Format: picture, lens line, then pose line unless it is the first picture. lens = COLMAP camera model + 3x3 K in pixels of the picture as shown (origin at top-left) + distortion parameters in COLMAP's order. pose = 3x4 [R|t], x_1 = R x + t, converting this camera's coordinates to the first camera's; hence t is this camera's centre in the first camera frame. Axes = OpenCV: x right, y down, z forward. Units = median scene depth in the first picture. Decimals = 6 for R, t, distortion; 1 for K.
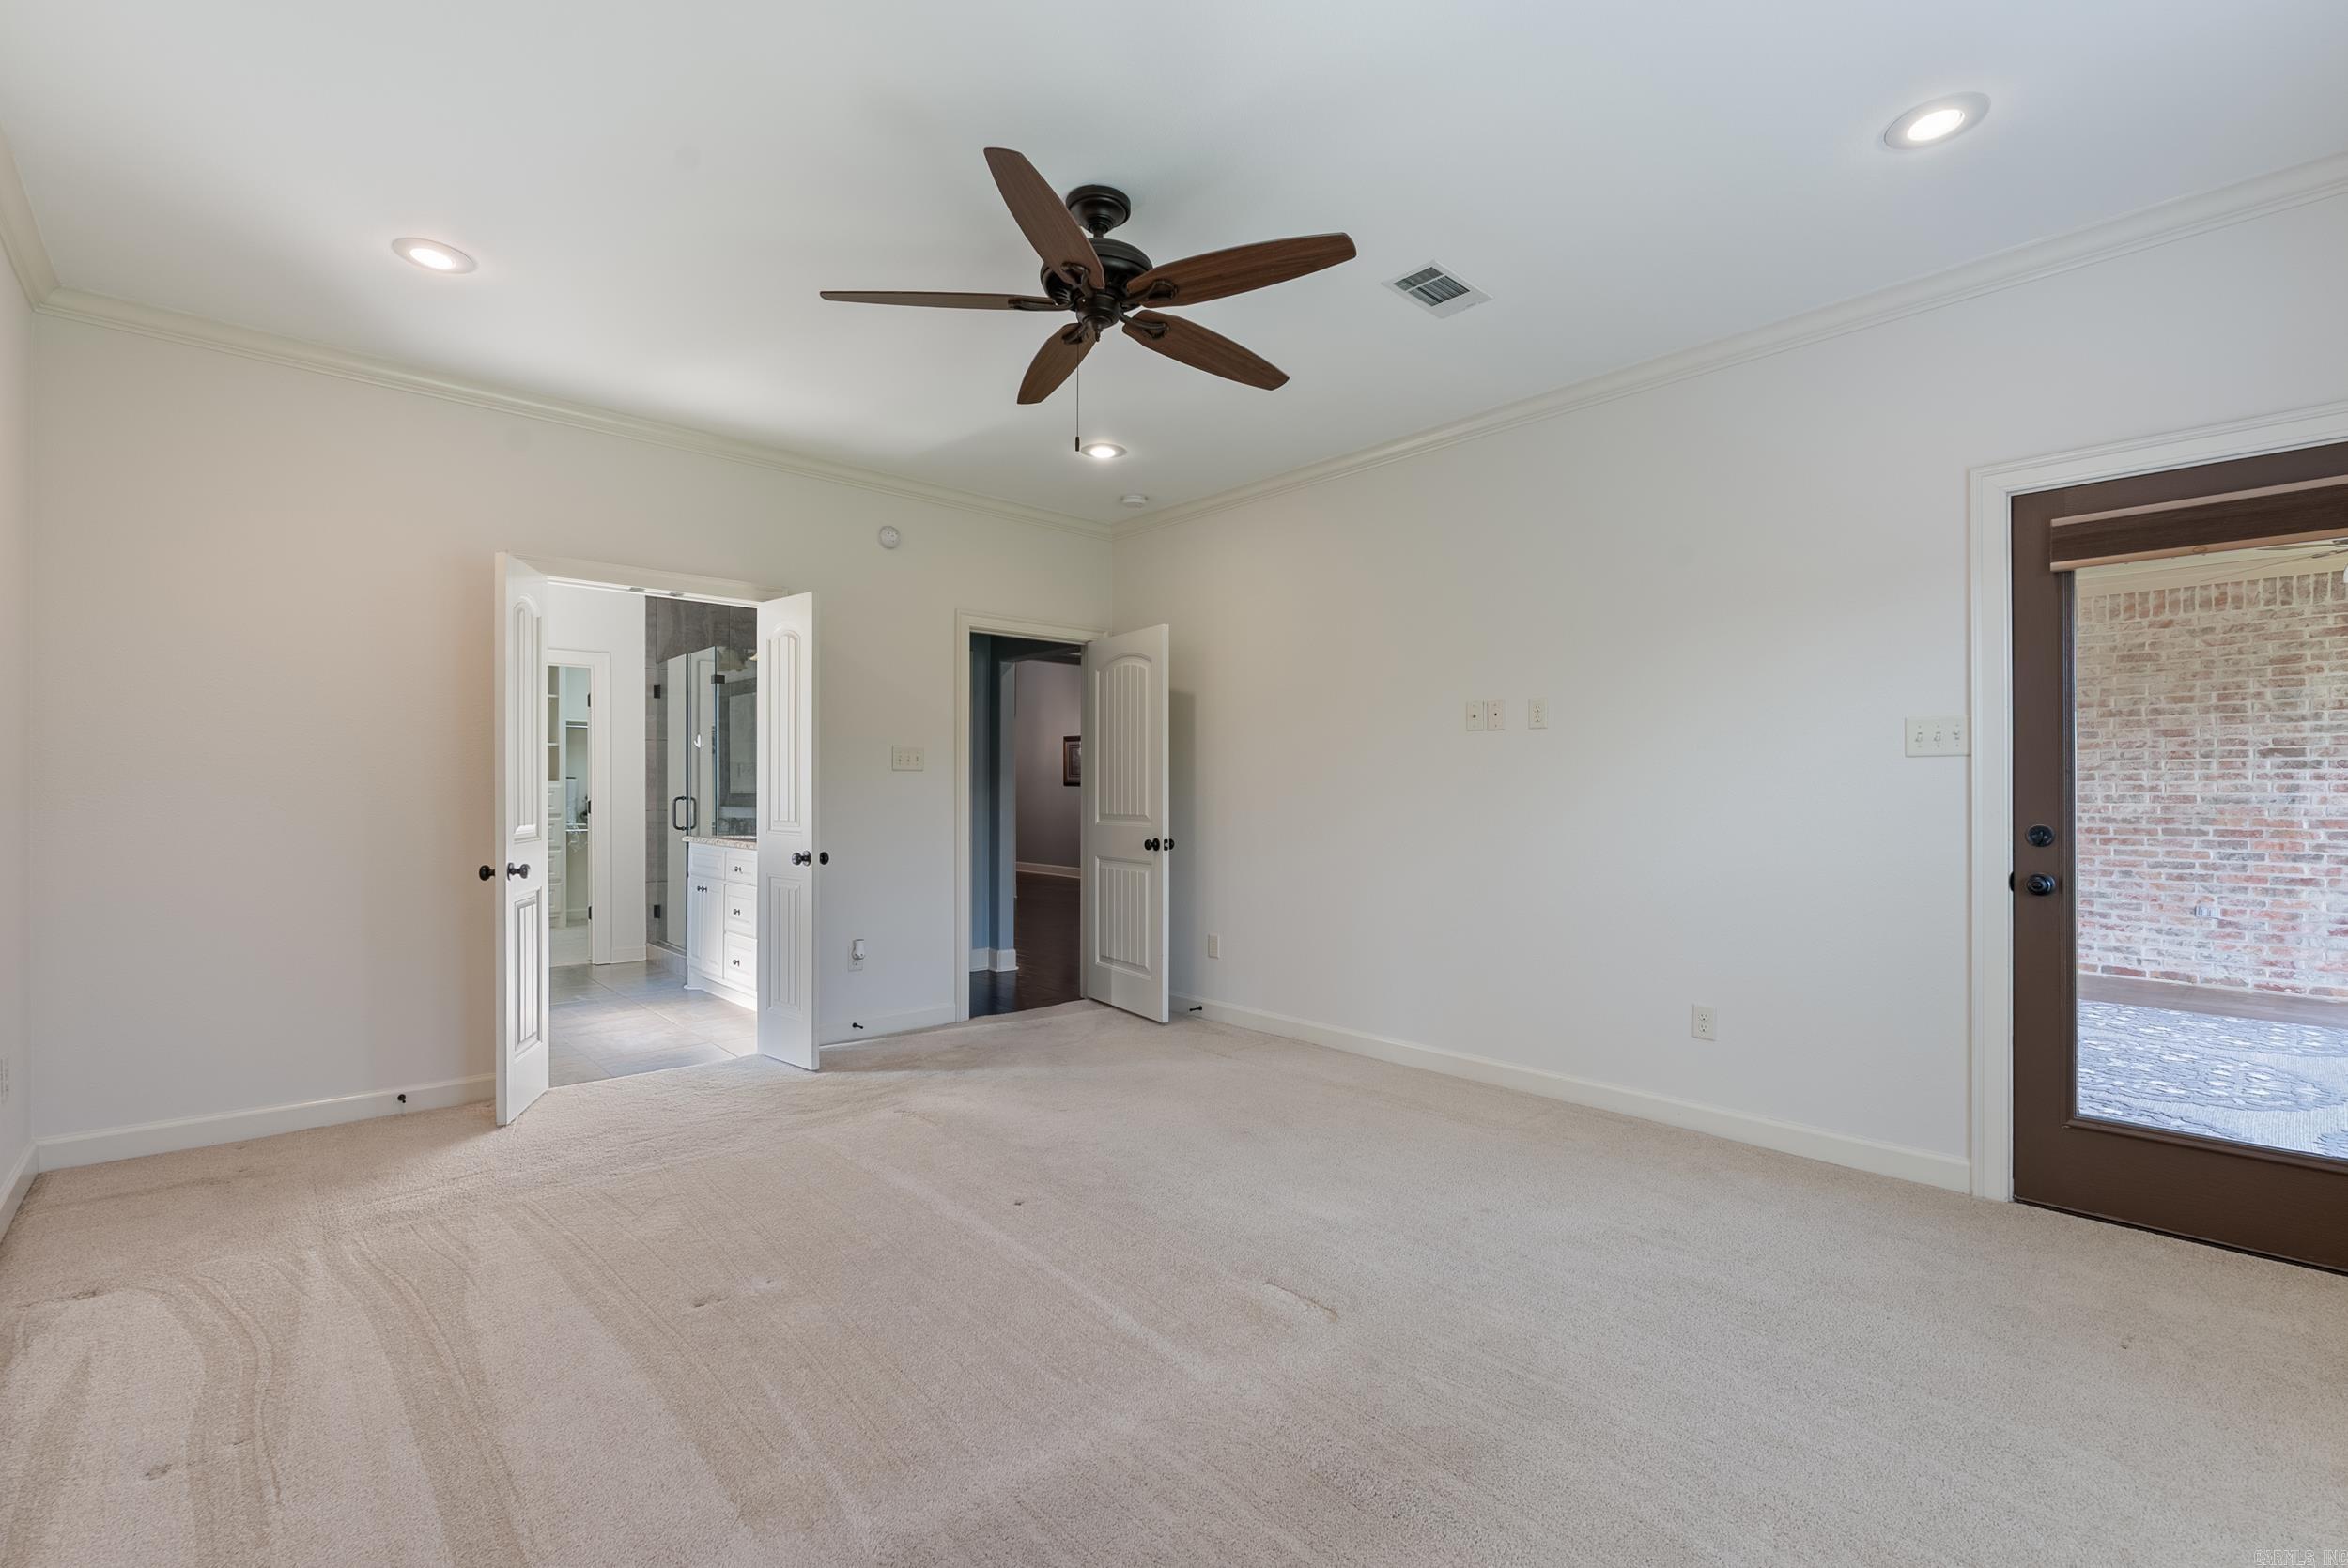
lens RADIAL K [[1041.1, 0, 1173.5], [0, 1041.1, 790.4], [0, 0, 1]] dist [-0.008758, 0.000580]
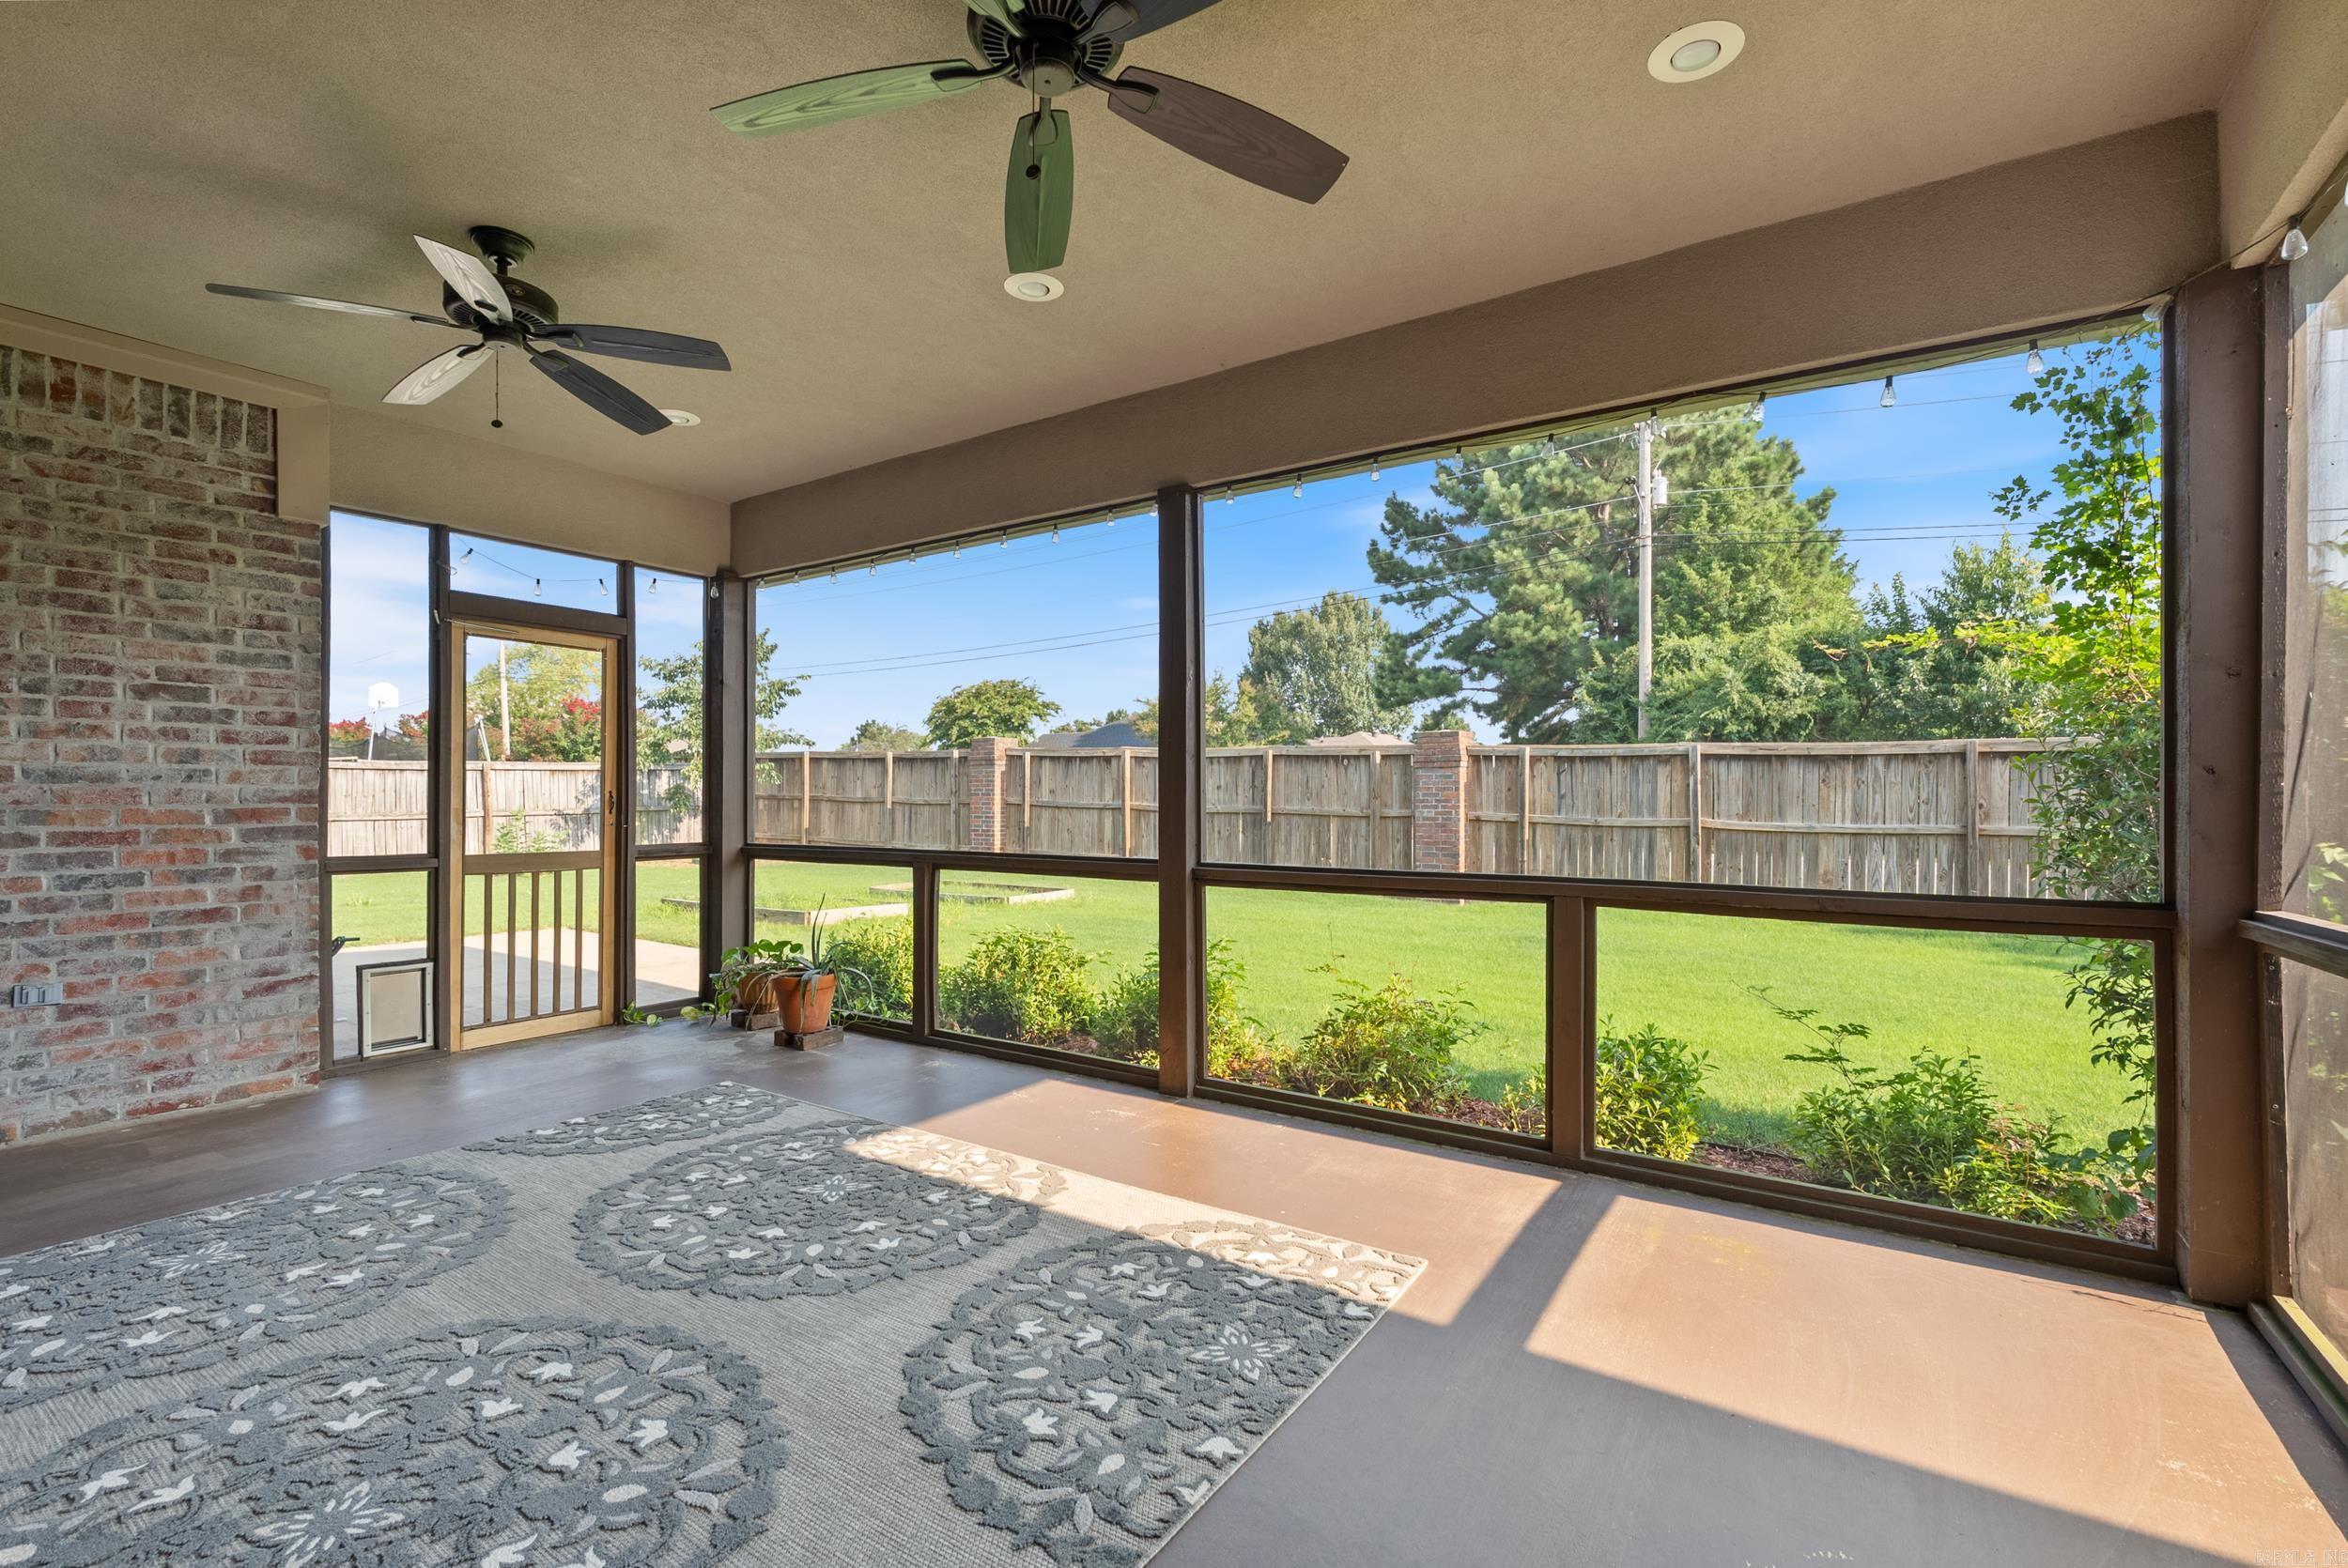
lens RADIAL K [[1041.1, 0, 1159.0], [0, 1041.1, 795.5], [0, 0, 1]] dist [-0.008758, 0.000580]
pose [[-0.241851, -0.004163, 0.970304, 0.385215], [-0.002691, 0.999990, 0.003619, 0.016404], [-0.970310, -0.001736, -0.241860, 0.604365]]
